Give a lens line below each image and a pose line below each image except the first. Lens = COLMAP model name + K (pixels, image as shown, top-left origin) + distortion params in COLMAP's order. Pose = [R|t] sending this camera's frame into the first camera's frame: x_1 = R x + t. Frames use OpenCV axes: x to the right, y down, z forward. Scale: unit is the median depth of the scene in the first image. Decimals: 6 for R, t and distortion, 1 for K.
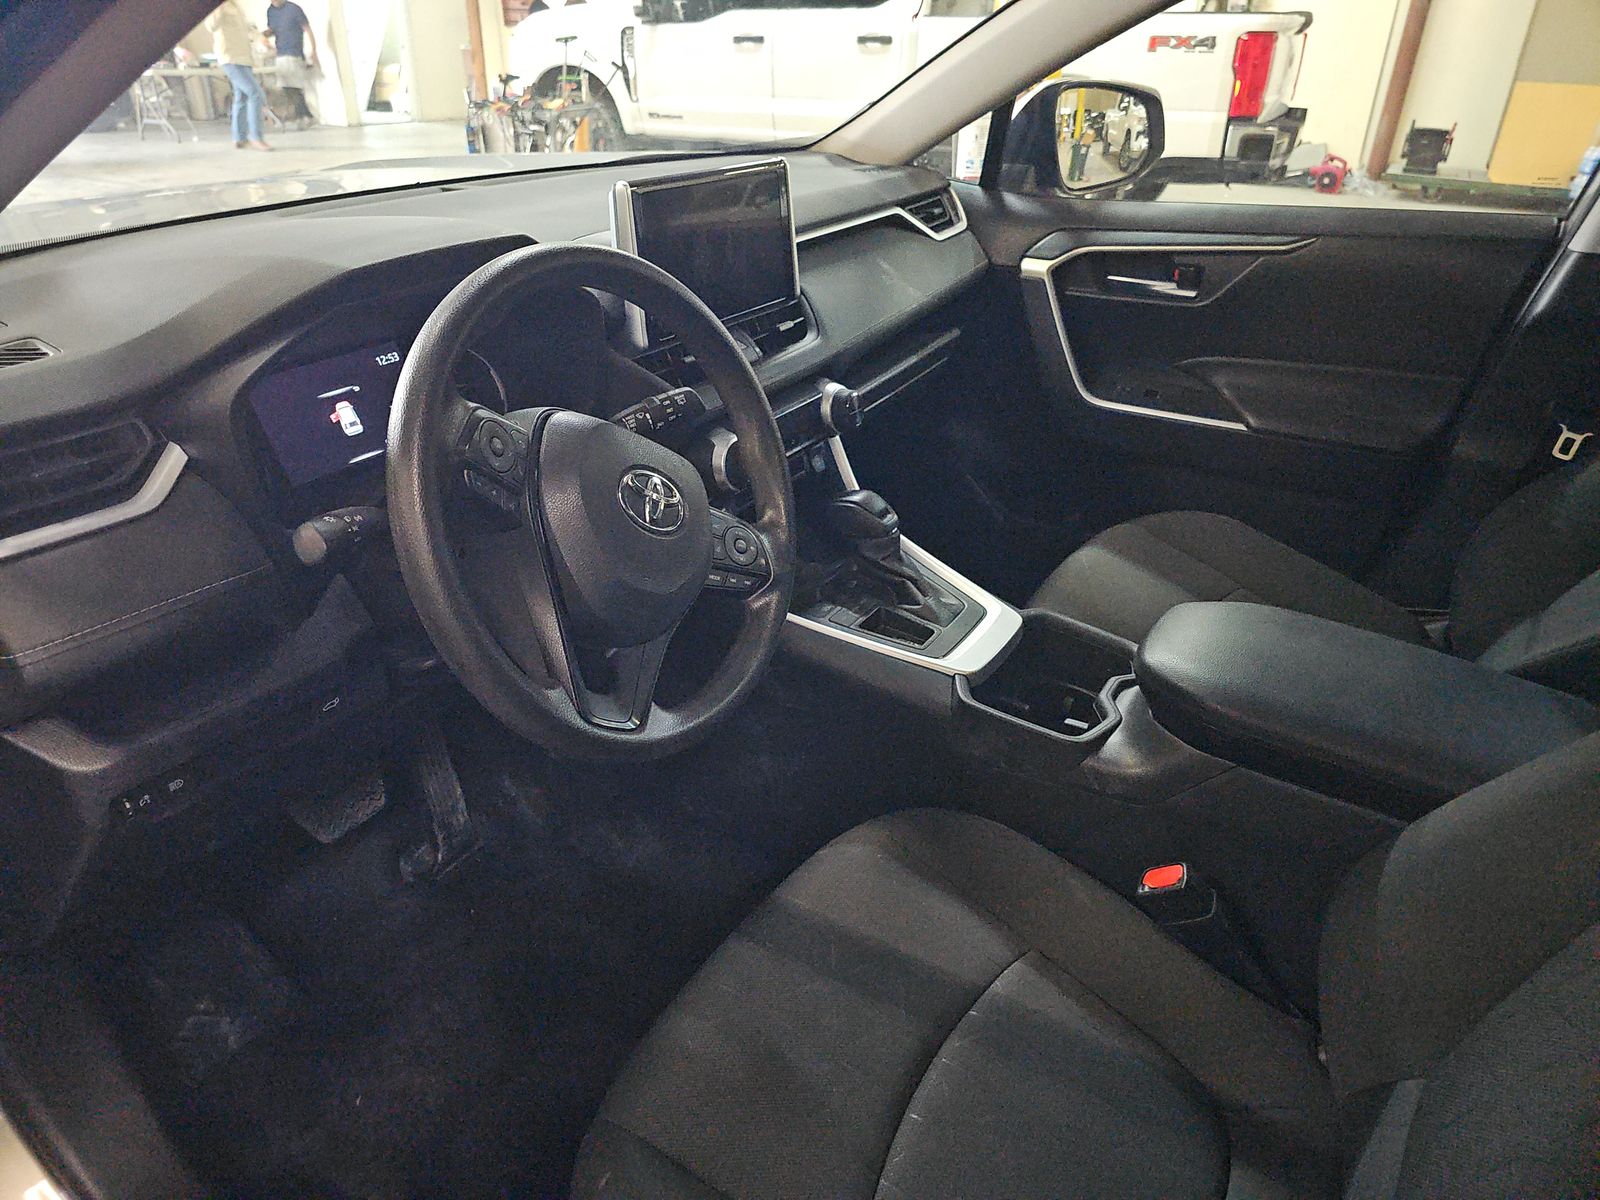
lens RADIAL K [[1011.3, 0, 800.0], [0, 1011.3, 600.0], [0, 0, 1]] dist [0.002227, -0.000171]
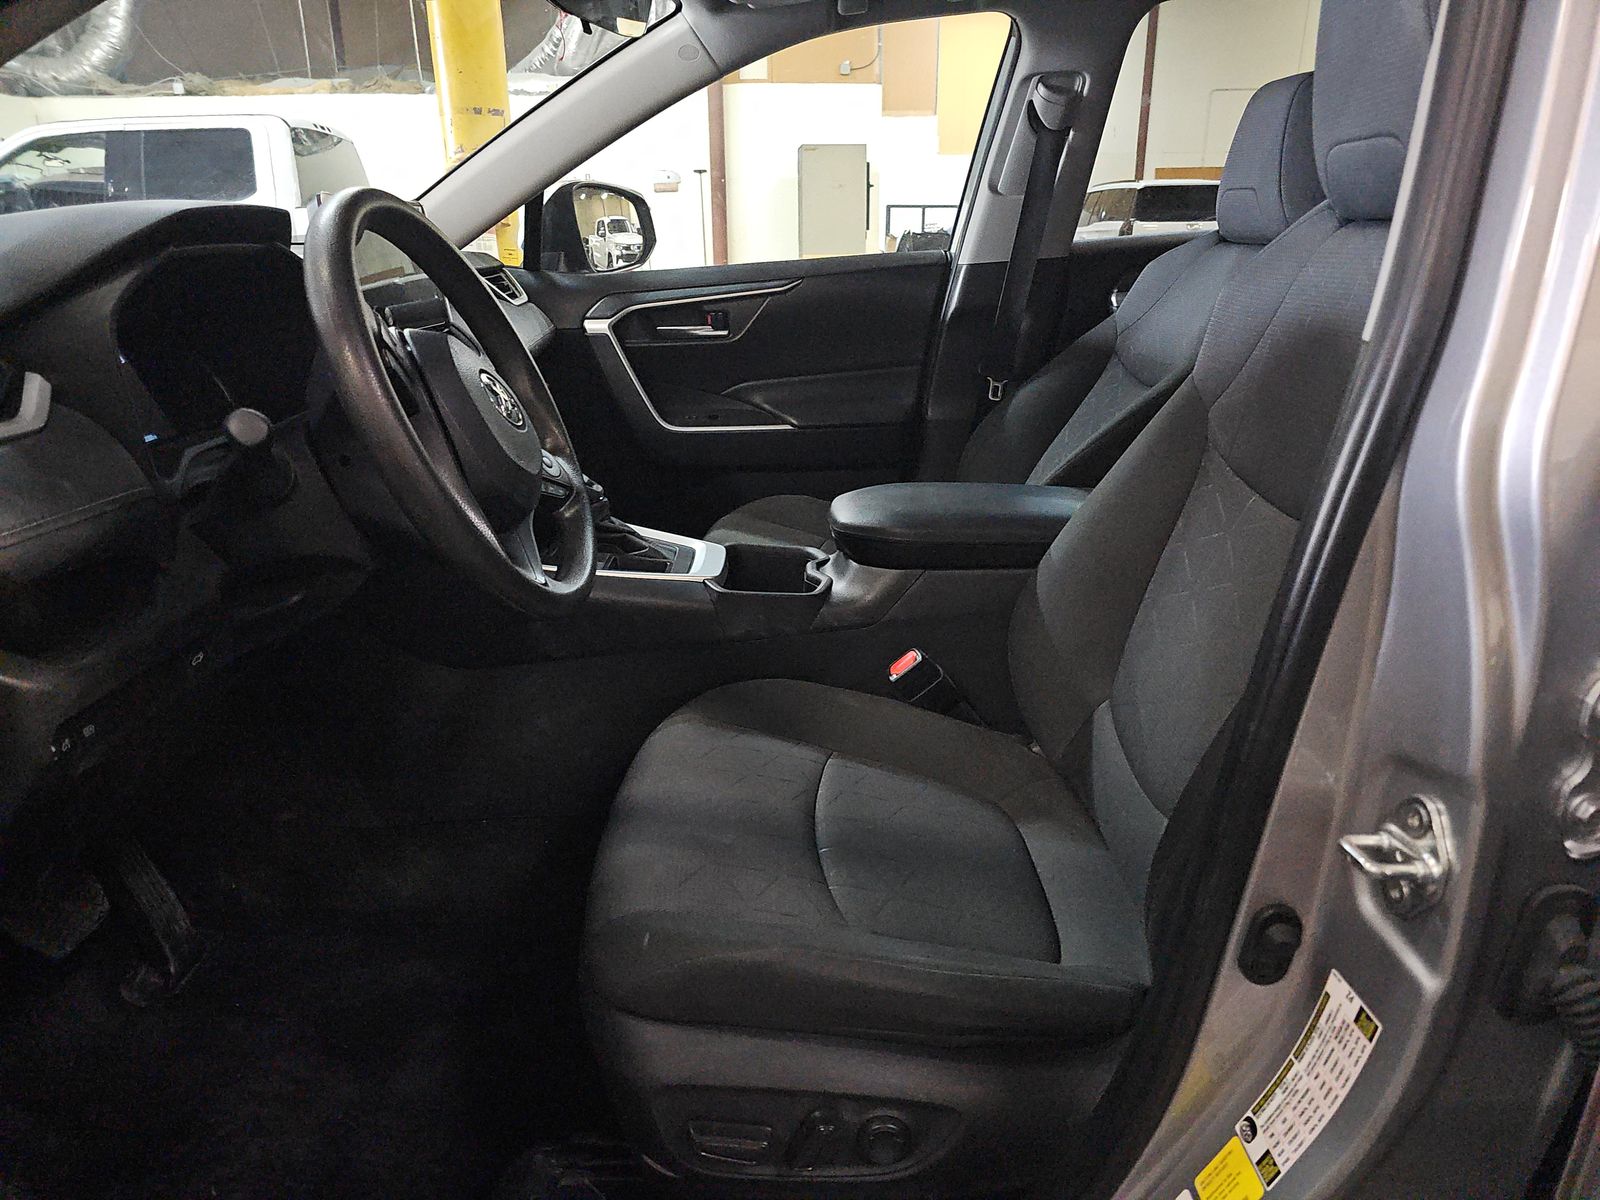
lens RADIAL K [[1027.0, 0, 800.0], [0, 1027.0, 600.0], [0, 0, 1]] dist [0.042752, -0.001000]
pose [[0.839312, -0.204845, 0.503582, -0.292557], [0.289611, 0.952390, -0.095281, 0.193463], [-0.460089, 0.225813, 0.858677, -0.086972]]
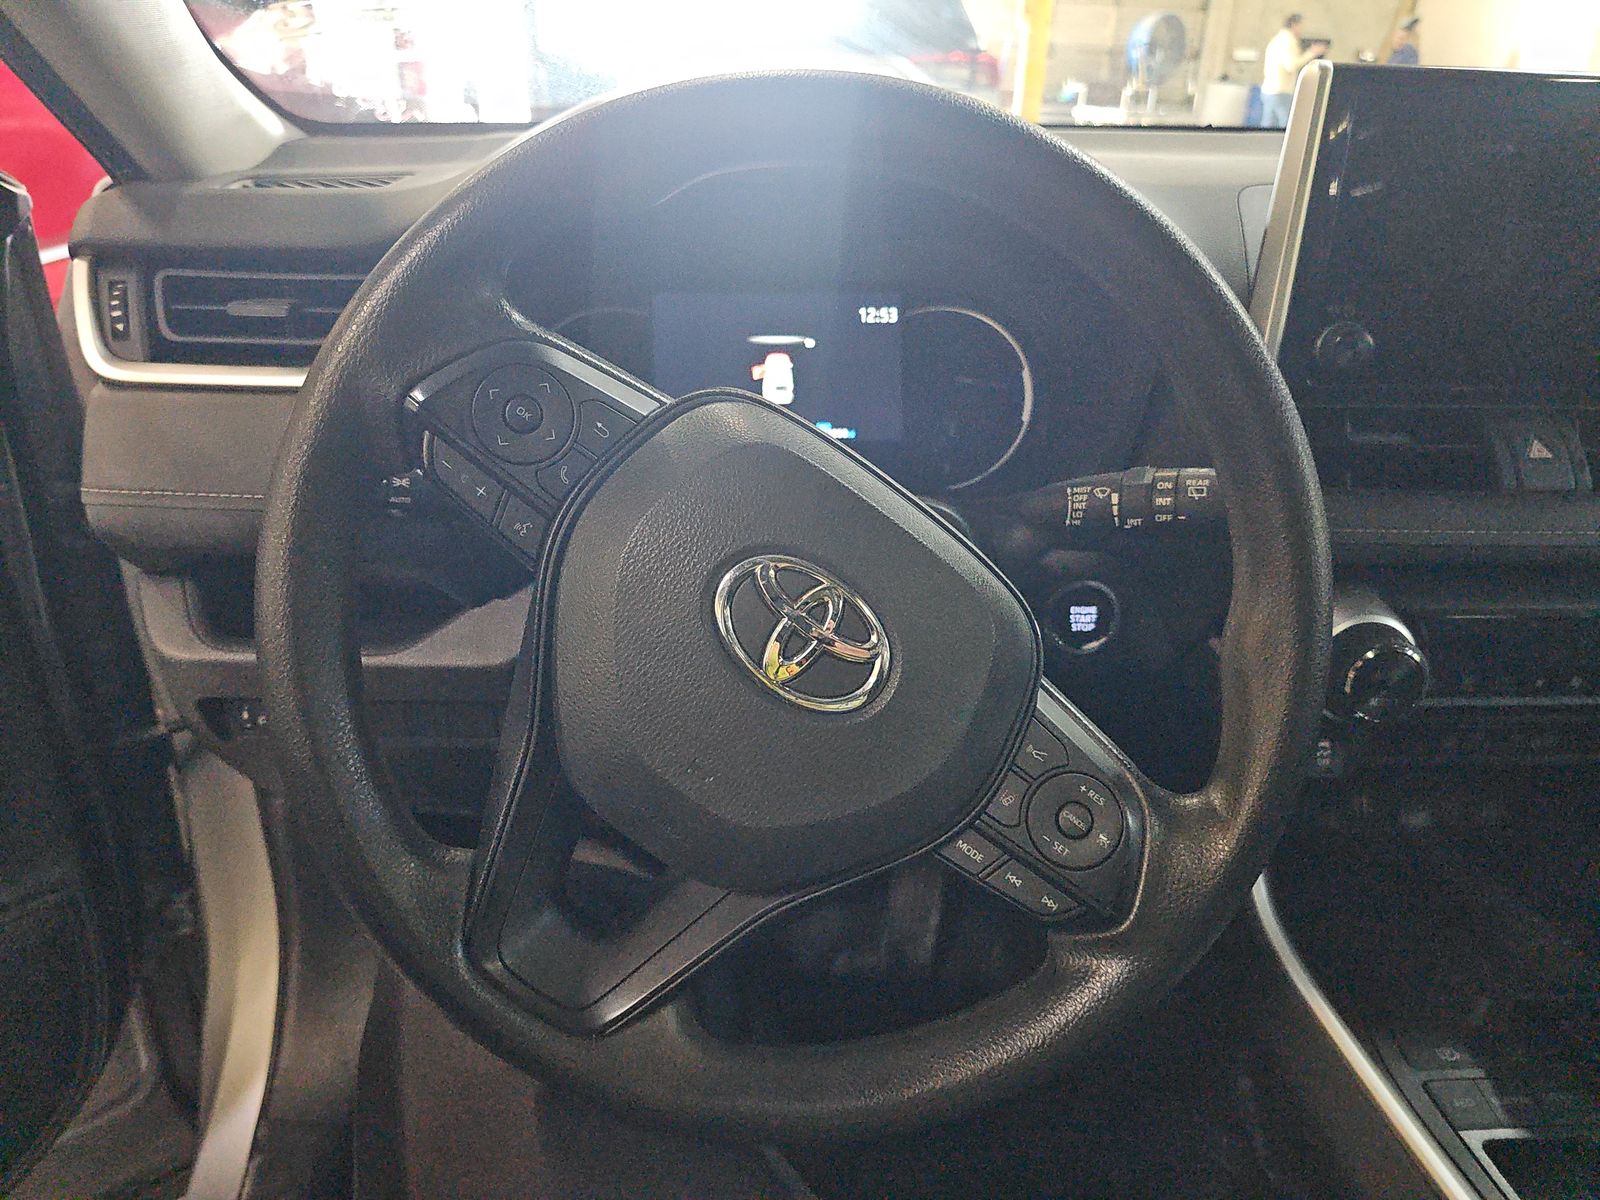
lens RADIAL K [[1027.0, 0, 800.0], [0, 1027.0, 600.0], [0, 0, 1]] dist [0.042752, -0.001000]
pose [[0.555342, 0.365687, -0.746905, 0.115903], [-0.399712, 0.904959, 0.145875, -0.104704], [0.729263, 0.217536, 0.648732, 0.398581]]
